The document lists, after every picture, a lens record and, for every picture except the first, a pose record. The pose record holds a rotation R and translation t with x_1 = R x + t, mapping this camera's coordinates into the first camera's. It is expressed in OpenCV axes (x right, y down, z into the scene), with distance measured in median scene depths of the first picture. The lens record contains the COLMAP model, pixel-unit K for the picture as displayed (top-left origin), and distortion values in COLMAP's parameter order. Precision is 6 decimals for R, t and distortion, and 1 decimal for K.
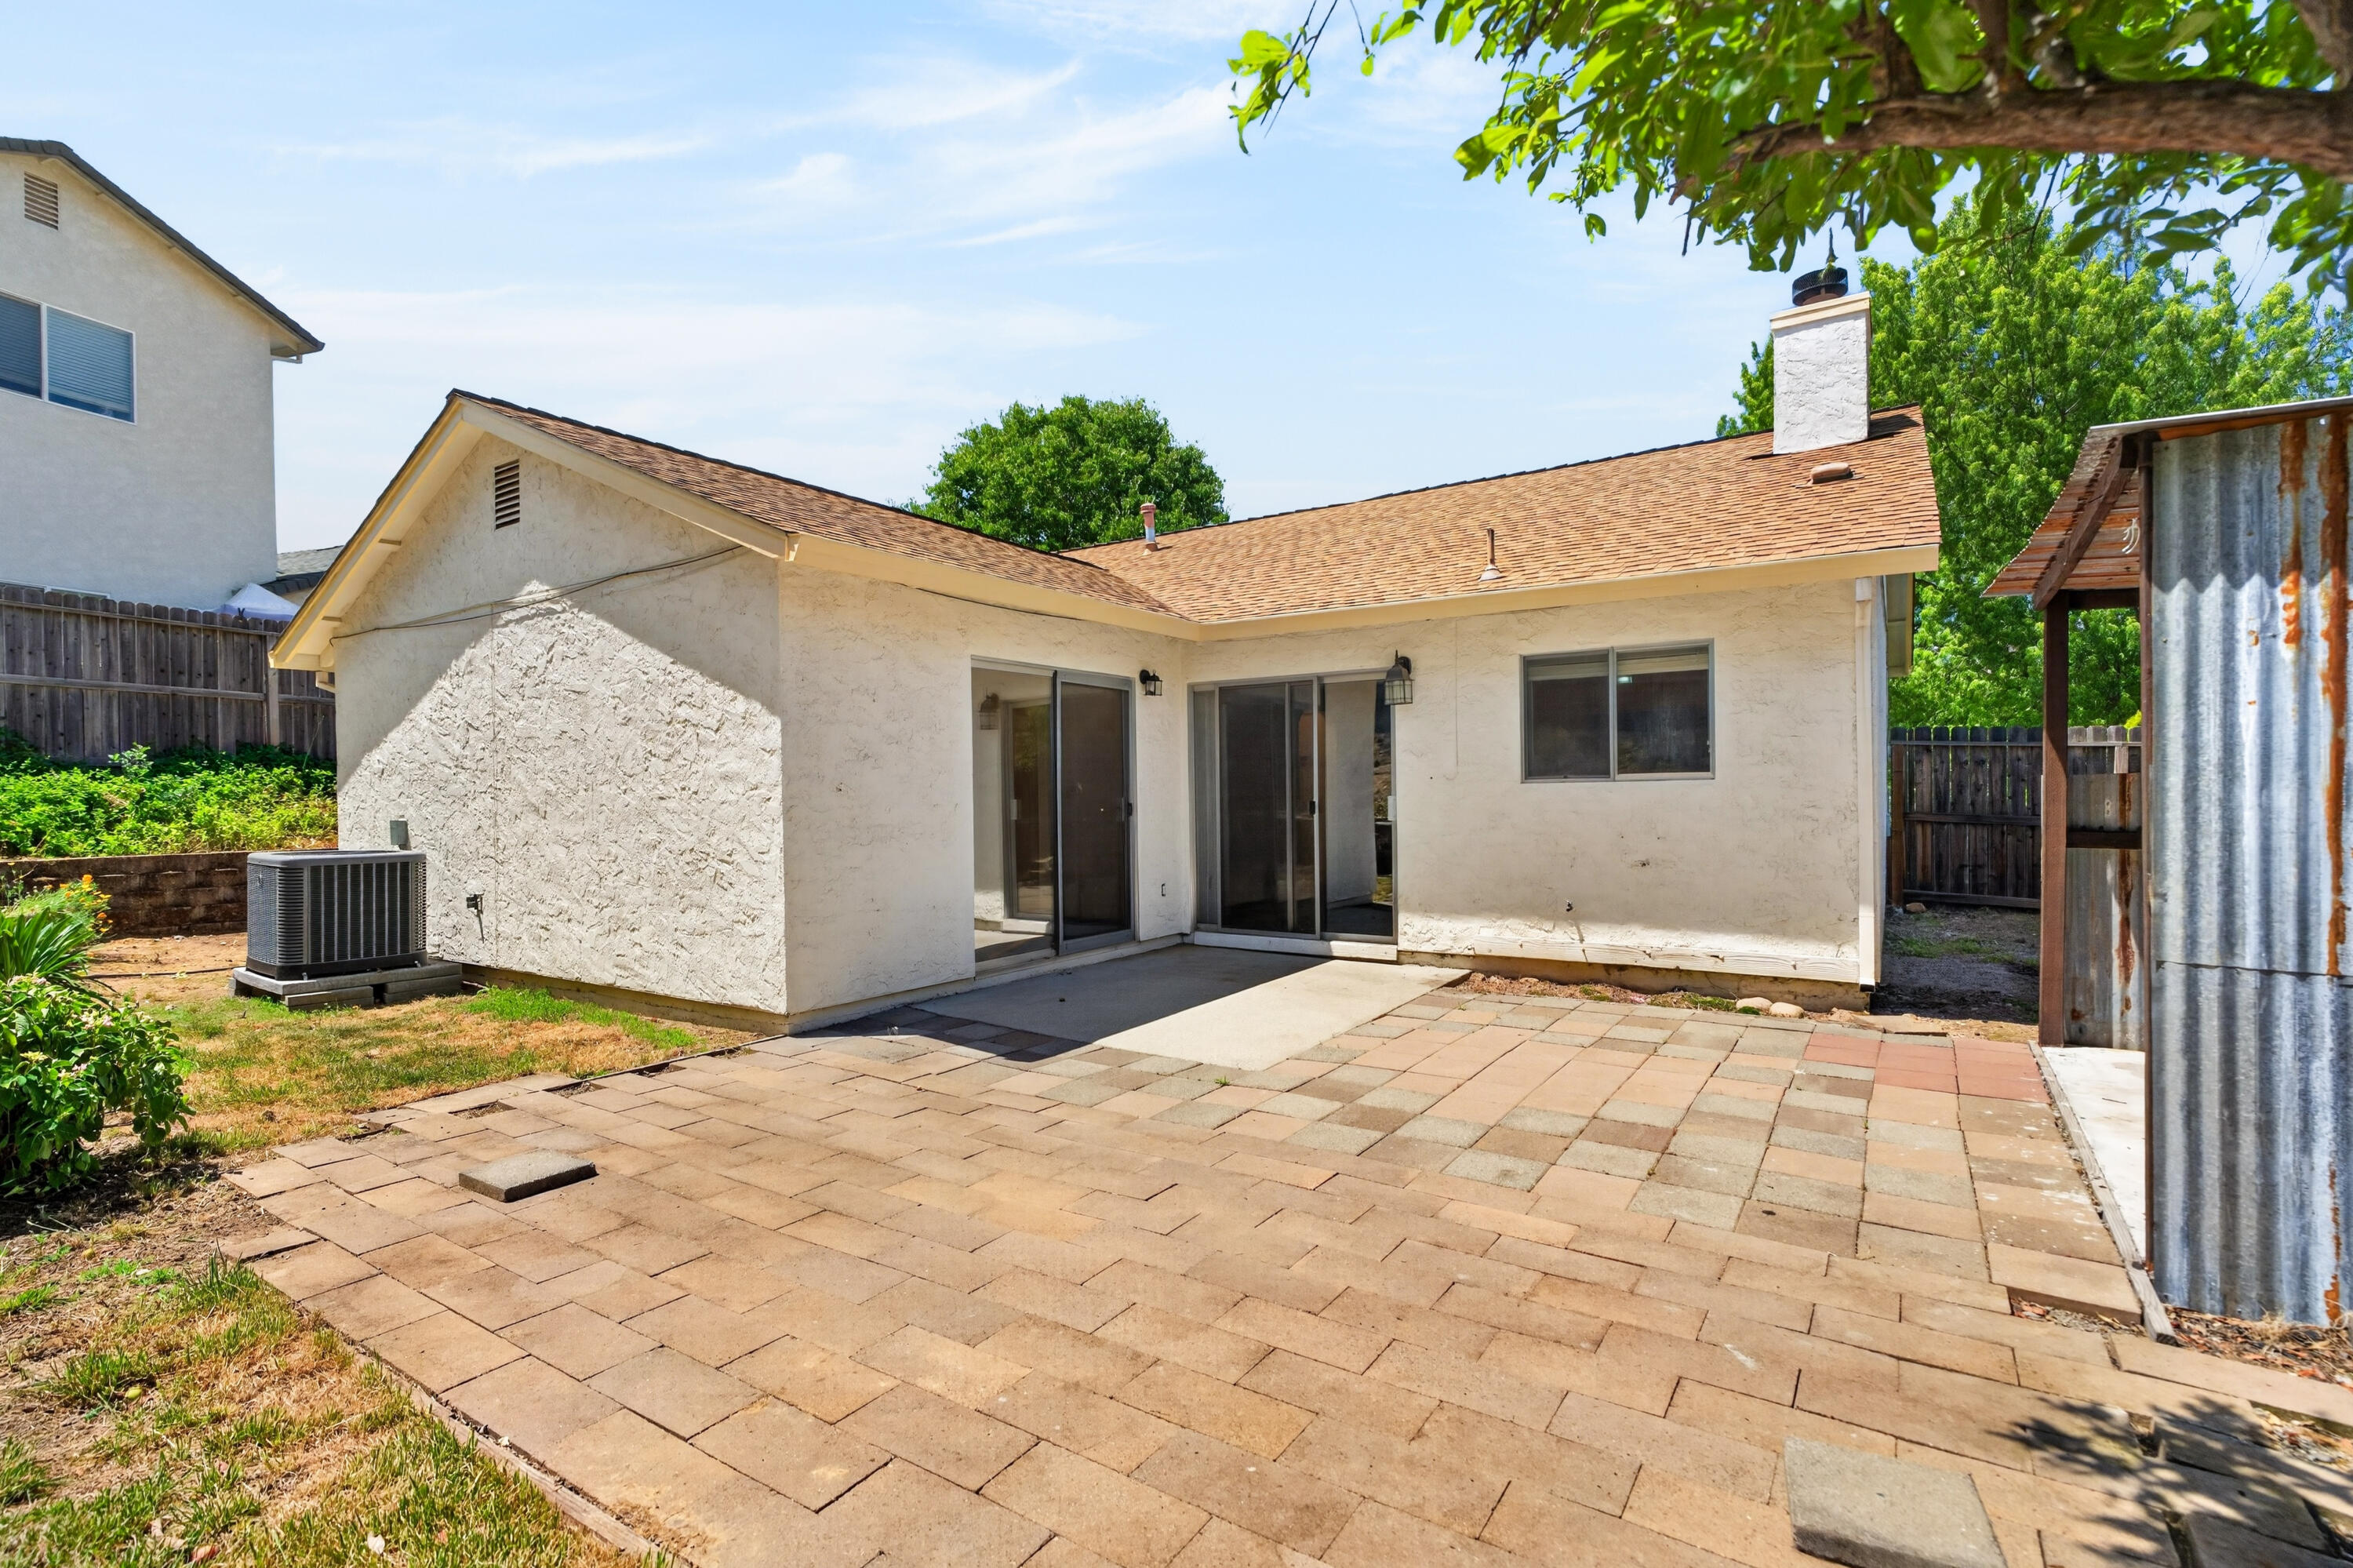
lens RADIAL K [[1109.8, 0, 1157.5], [0, 1109.8, 799.2], [0, 0, 1]] dist [-0.004632, 0.002456]
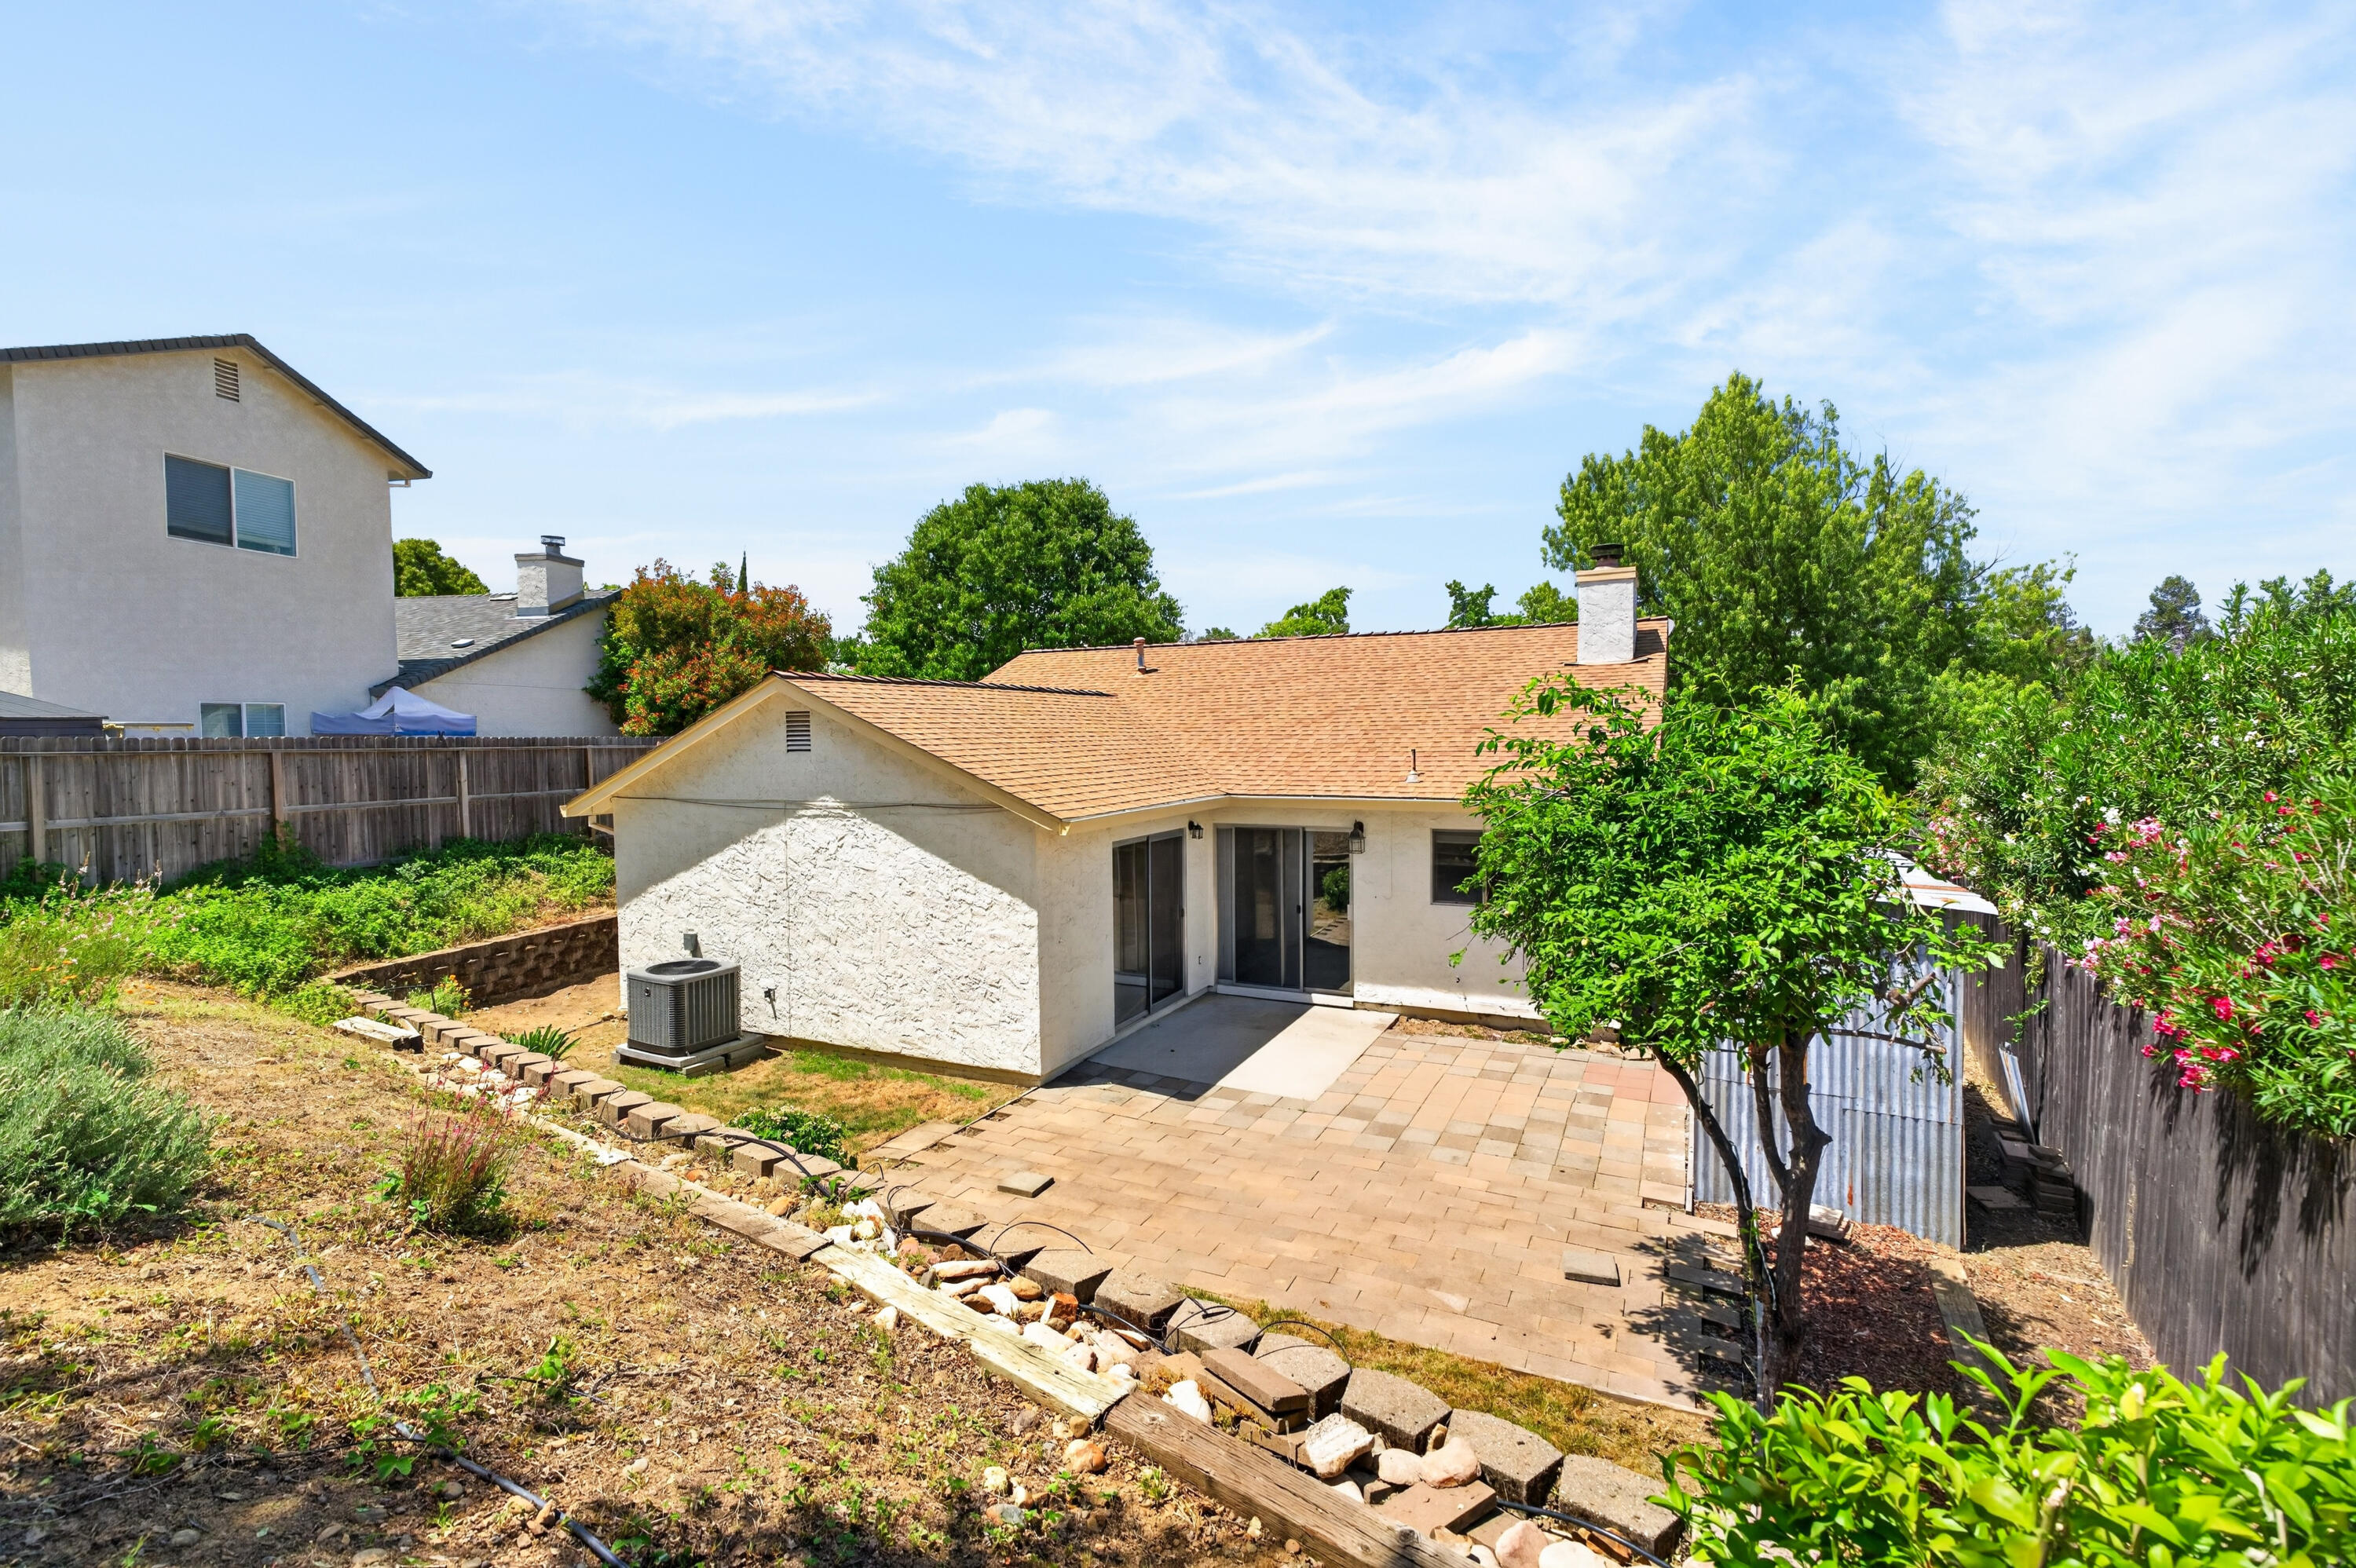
lens RADIAL K [[1111.1, 0, 1153.3], [0, 1111.1, 765.2], [0, 0, 1]] dist [-0.004632, 0.002456]
pose [[0.990907, -0.007213, 0.134352, -0.304736], [0.002531, 0.999384, 0.034992, -0.280138], [-0.134522, -0.034334, 0.990316, -0.584654]]
